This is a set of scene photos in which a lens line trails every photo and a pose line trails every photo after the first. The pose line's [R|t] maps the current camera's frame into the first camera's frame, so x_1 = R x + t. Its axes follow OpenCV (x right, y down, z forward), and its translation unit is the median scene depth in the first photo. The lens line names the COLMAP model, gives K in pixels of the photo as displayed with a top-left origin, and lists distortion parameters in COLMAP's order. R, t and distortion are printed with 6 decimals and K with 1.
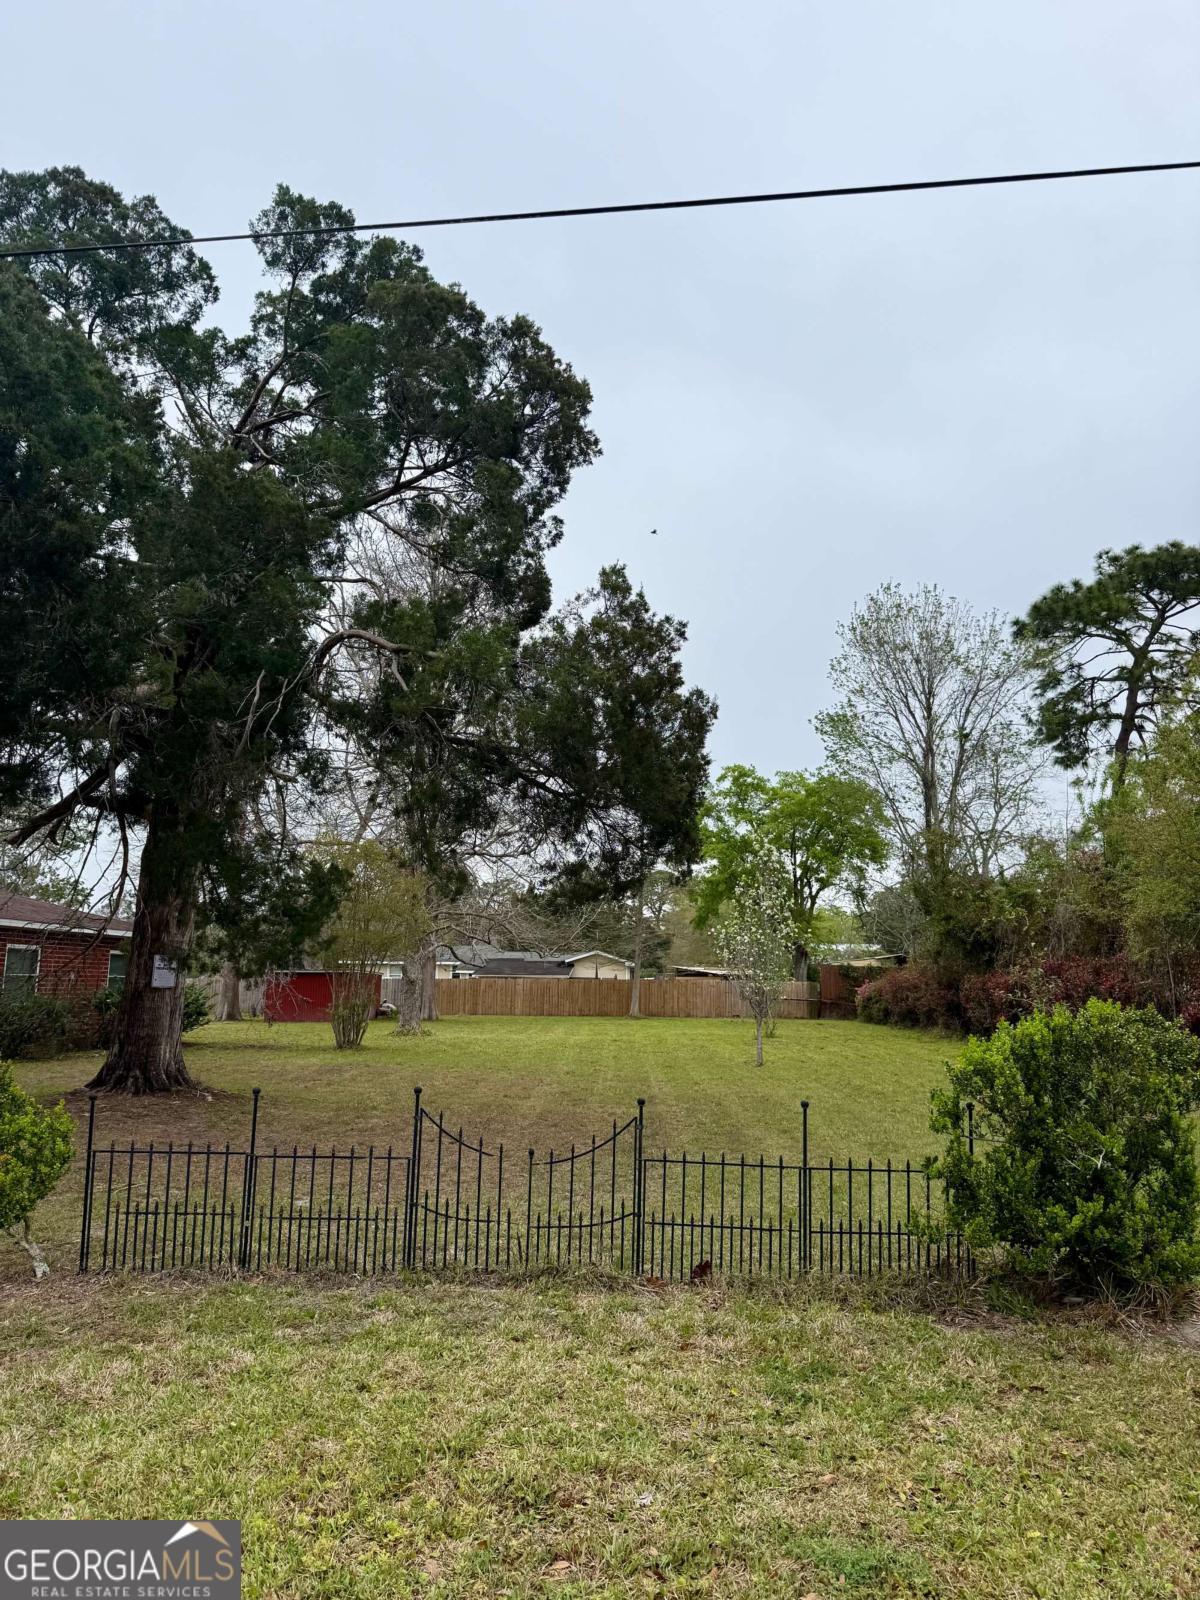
lens RADIAL K [[1122.3, 0, 600.0], [0, 1122.3, 800.0], [0, 0, 1]] dist [0.098718, -0.131202]
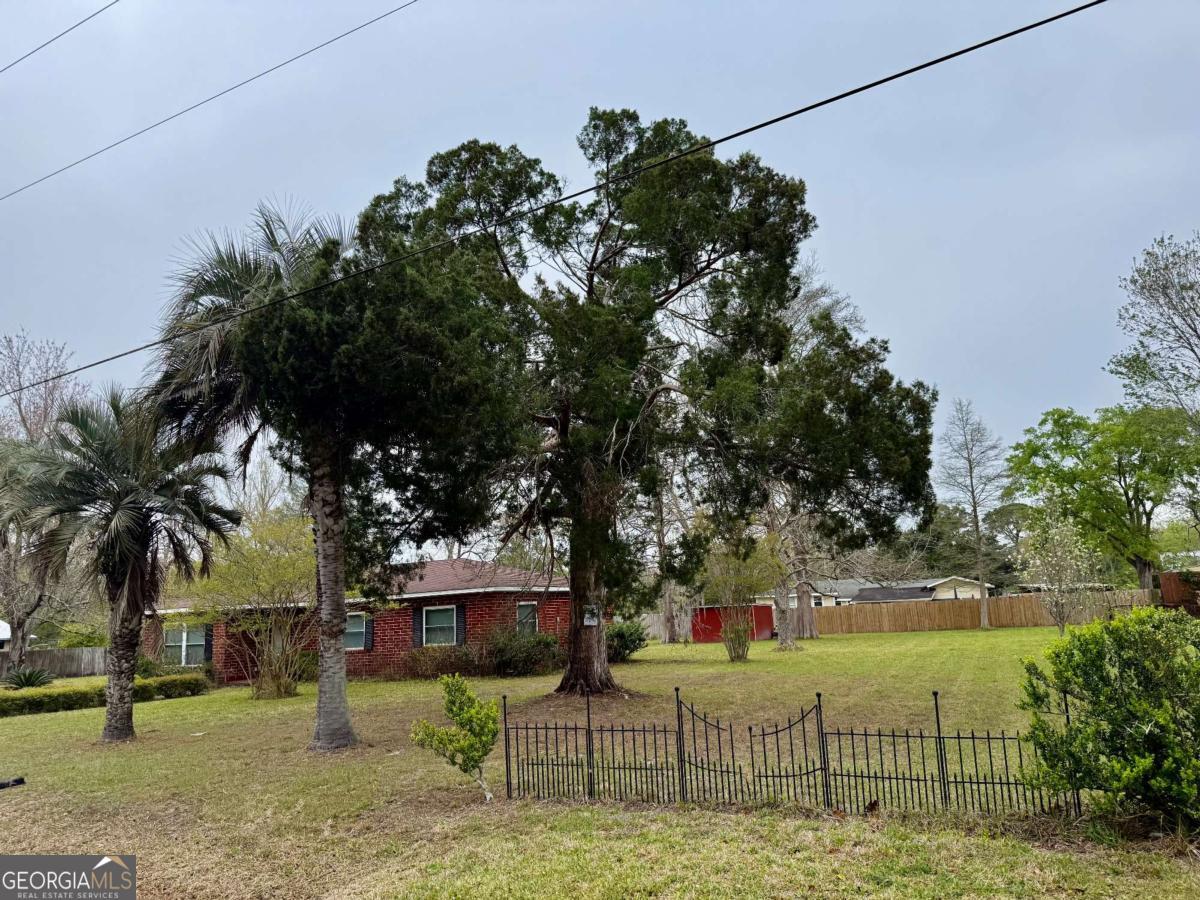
lens RADIAL K [[846.2, 0, 600.0], [0, 846.2, 450.0], [0, 0, 1]] dist [0.095035, -0.079775]
pose [[0.912043, -0.140286, -0.385354, 0.122448], [0.130144, 0.990108, -0.052422, -0.014786], [0.388897, -0.002340, 0.921278, -0.077245]]
